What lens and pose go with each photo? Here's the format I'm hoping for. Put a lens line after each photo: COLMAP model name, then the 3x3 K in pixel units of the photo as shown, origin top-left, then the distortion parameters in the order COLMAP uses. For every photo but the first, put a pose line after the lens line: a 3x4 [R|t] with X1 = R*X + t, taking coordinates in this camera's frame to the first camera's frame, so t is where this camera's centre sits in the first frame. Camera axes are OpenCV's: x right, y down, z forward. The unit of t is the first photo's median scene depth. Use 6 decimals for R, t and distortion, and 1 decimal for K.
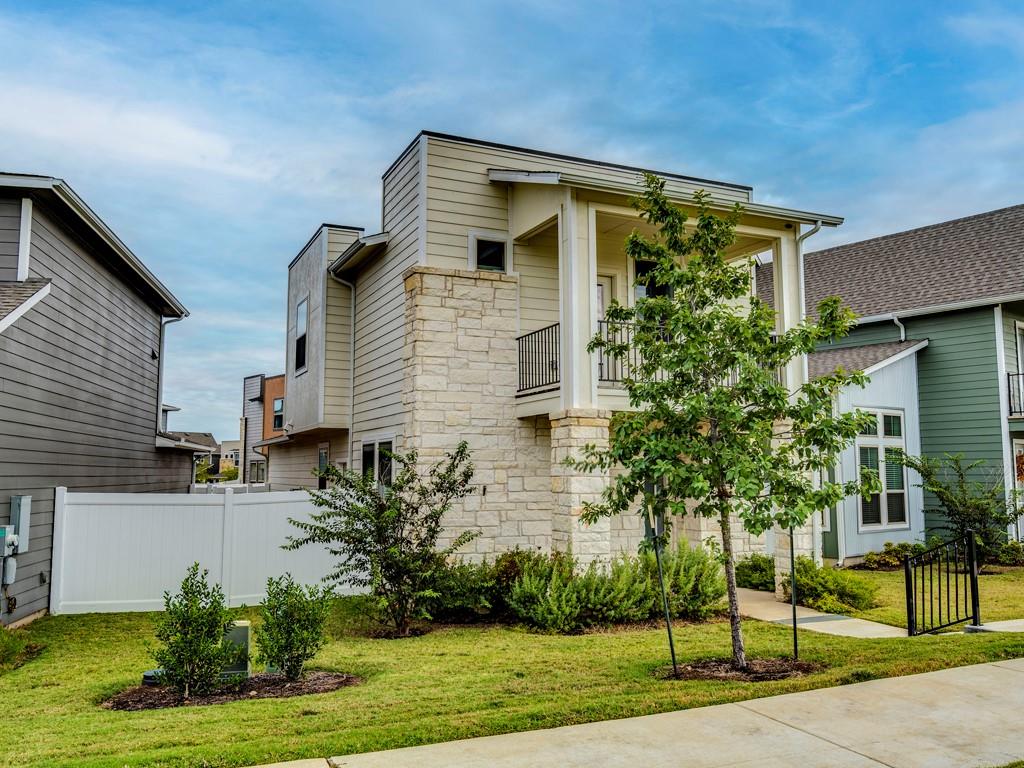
lens RADIAL K [[880.3, 0, 512.1], [0, 880.3, 369.7], [0, 0, 1]] dist [0.010987, -0.013329]
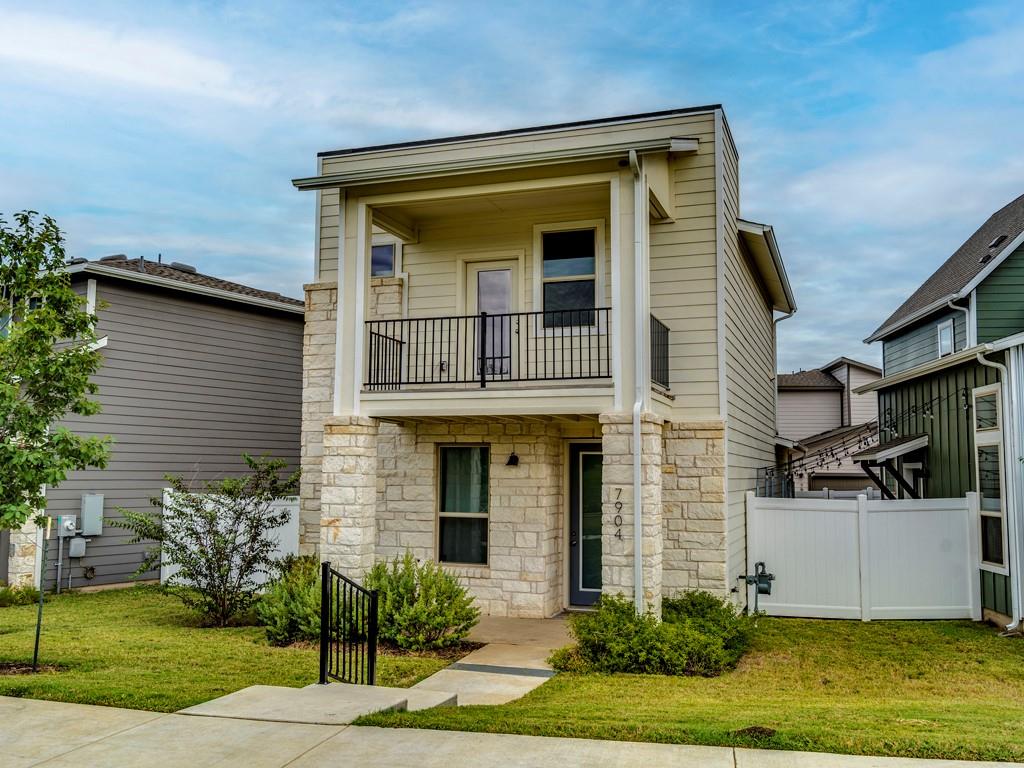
lens RADIAL K [[957.3, 0, 491.8], [0, 957.3, 364.1], [0, 0, 1]] dist [0.006822, 0.000000]
pose [[0.704840, -0.075088, -0.705381, 0.827954], [0.076607, 0.996624, -0.029543, 0.027694], [0.705218, -0.033214, 0.708212, 0.330624]]
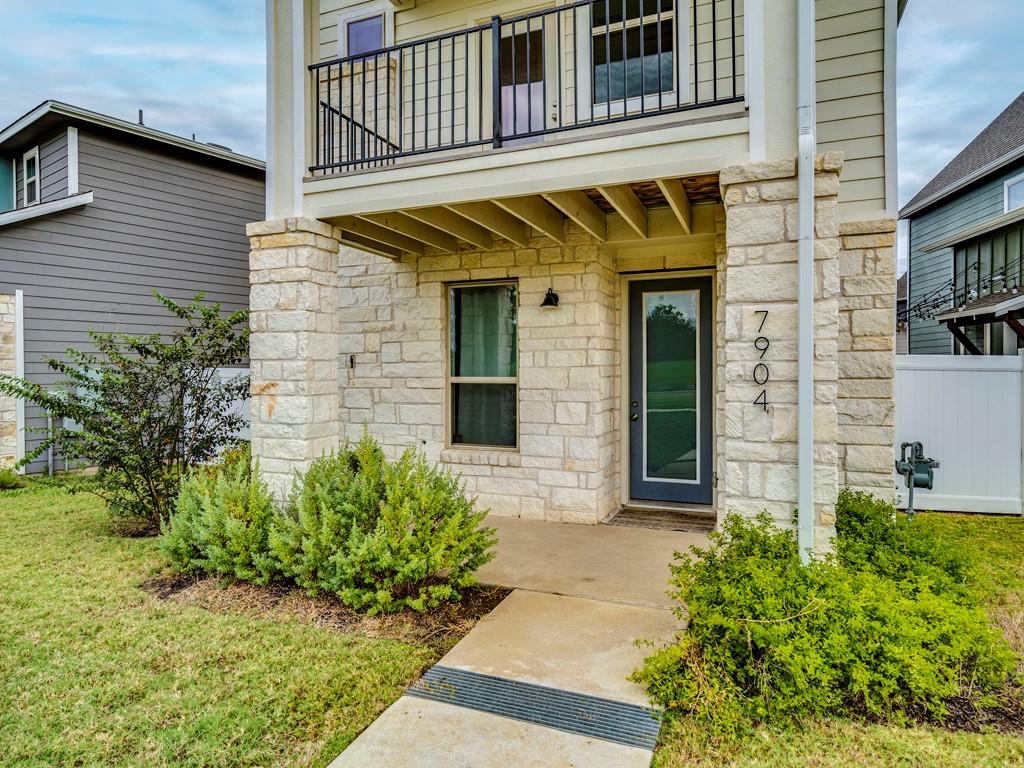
lens RADIAL K [[634.8, 0, 512.5], [0, 634.8, 367.5], [0, 0, 1]] dist [0.002135, 0.001443]
pose [[0.678282, -0.006180, -0.734776, 0.448910], [0.091787, 0.992845, 0.076380, 0.110790], [0.729047, -0.119250, 0.673996, 0.715399]]
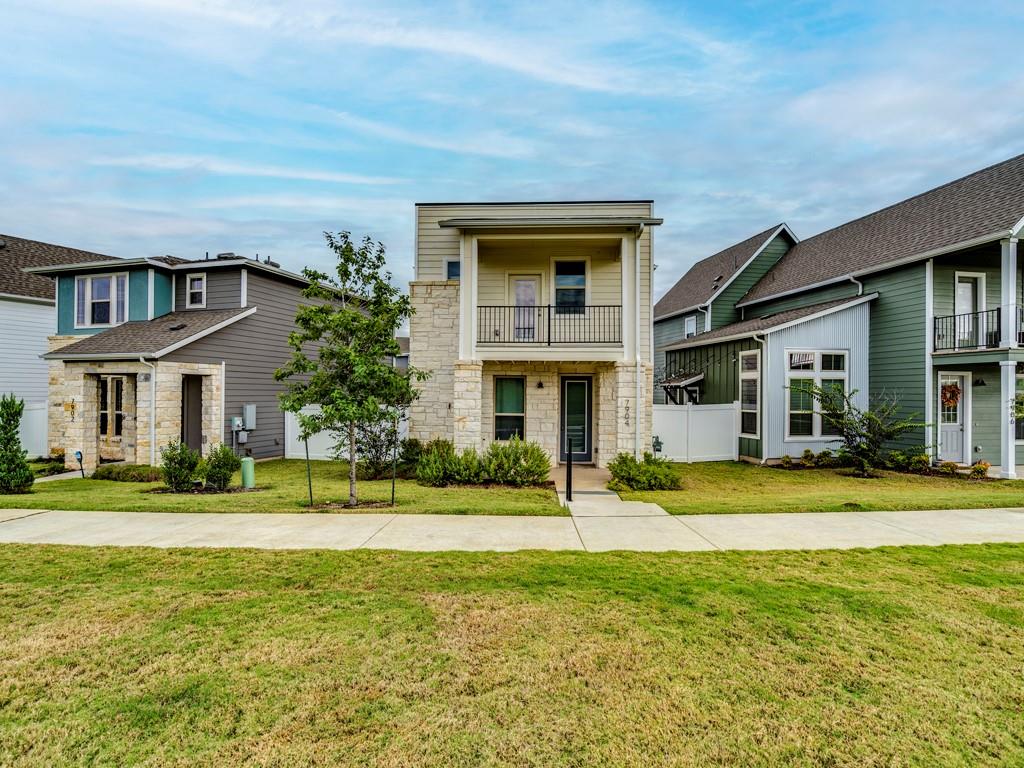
lens RADIAL K [[542.0, 0, 500.9], [0, 542.0, 379.7], [0, 0, 1]] dist [-0.010961, 0.004883]
pose [[0.876129, -0.004963, -0.482052, 0.570518], [0.049320, 0.995623, 0.079389, 0.002742], [0.479548, -0.093330, 0.872538, 0.099968]]
